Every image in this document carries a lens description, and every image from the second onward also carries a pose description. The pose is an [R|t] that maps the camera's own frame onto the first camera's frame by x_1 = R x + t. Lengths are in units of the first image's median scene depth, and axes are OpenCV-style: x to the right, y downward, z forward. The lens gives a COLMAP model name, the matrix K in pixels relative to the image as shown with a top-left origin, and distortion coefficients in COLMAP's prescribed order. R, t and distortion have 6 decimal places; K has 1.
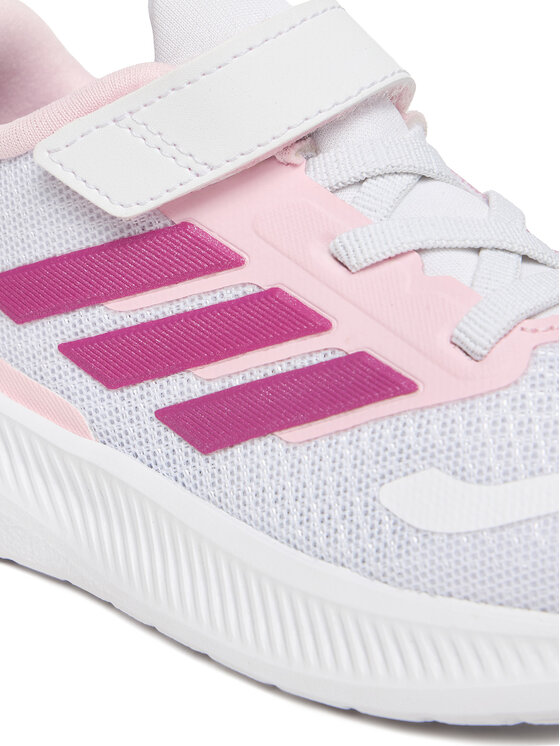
lens RADIAL K [[2400.6, 0, 280.0], [0, 2400.6, 373.0], [0, 0, 1]] dist [0.022426, 0.100956]
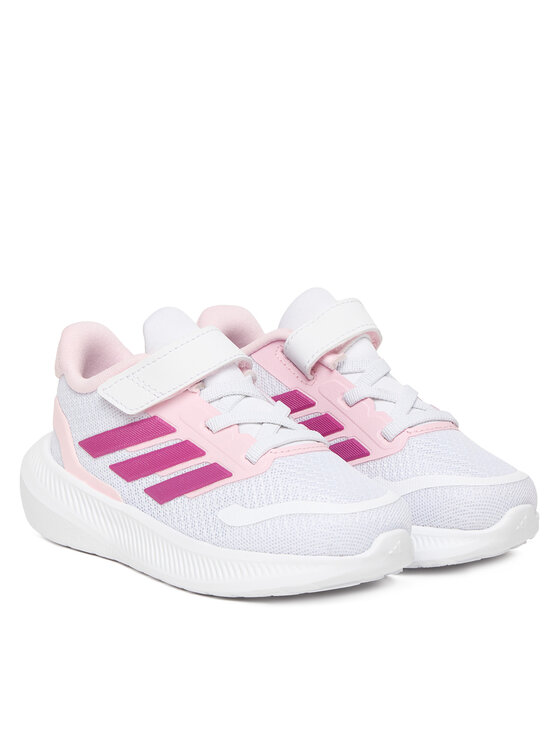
lens RADIAL K [[1978.5, 0, 280.0], [0, 1978.5, 373.0], [0, 0, 1]] dist [-0.016583, 0.010070]
pose [[0.996020, -0.028864, -0.084331, 0.278407], [0.021540, 0.996020, -0.086493, 0.079005], [0.086491, 0.084332, 0.992677, -1.114362]]
